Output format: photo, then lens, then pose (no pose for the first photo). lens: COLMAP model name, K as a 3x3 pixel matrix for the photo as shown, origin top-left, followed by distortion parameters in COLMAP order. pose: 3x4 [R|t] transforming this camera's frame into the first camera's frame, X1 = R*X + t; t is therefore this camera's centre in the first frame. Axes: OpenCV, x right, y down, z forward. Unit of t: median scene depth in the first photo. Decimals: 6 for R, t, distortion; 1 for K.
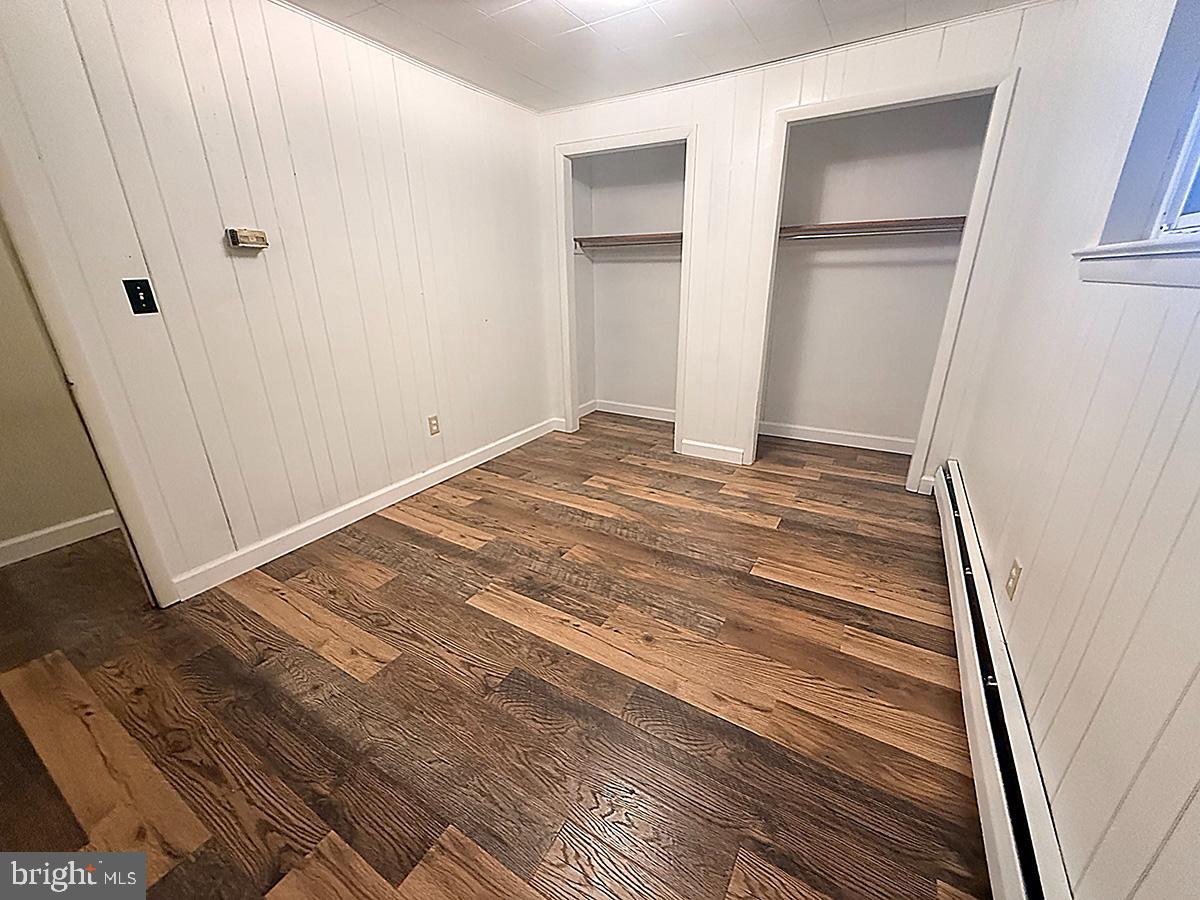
lens RADIAL K [[482.6, 0, 603.8], [0, 482.6, 453.9], [0, 0, 1]] dist [0.002535, -0.000180]
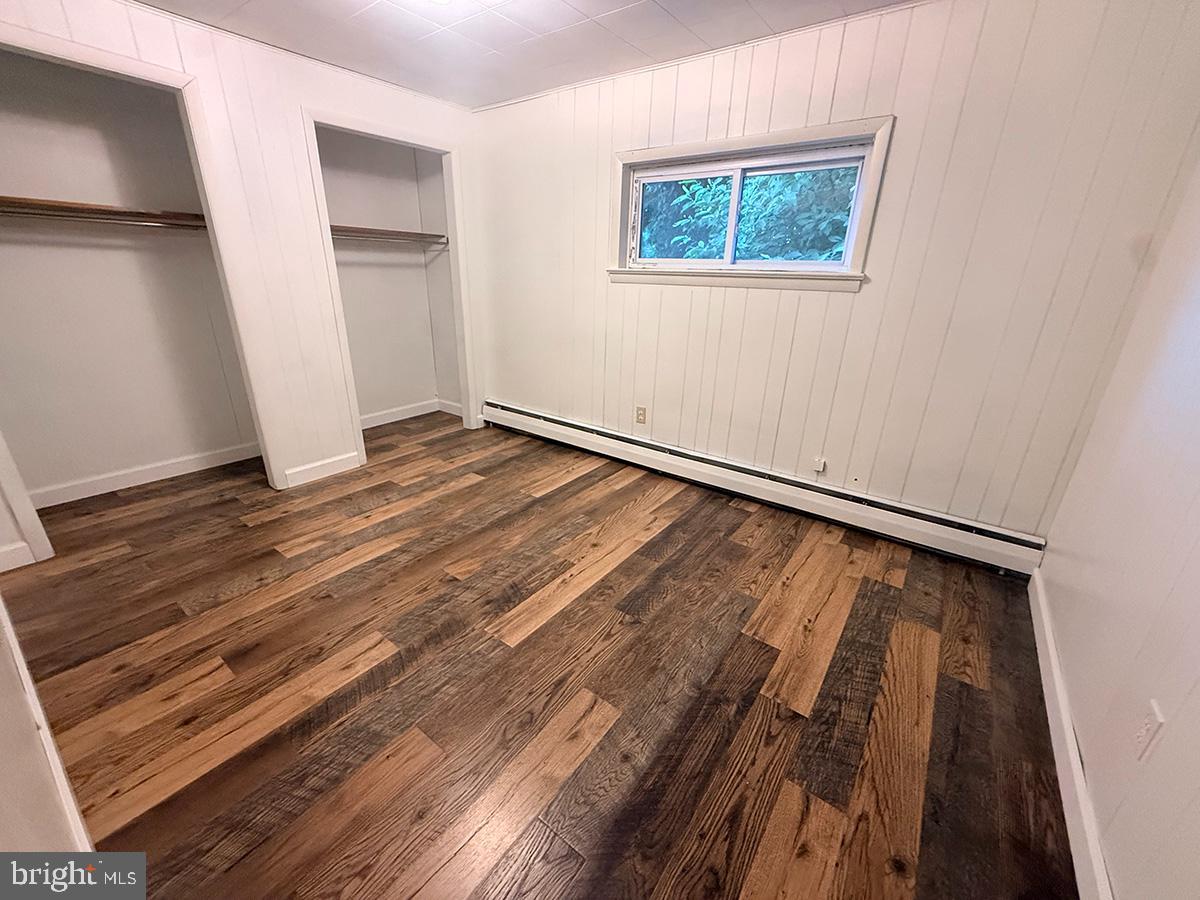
lens RADIAL K [[482.6, 0, 601.2], [0, 482.6, 453.8], [0, 0, 1]] dist [0.002535, -0.000180]
pose [[0.089269, -0.336180, 0.937557, -0.864118], [0.325479, 0.899483, 0.291538, -0.189514], [-0.941326, 0.279130, 0.189715, 0.512950]]
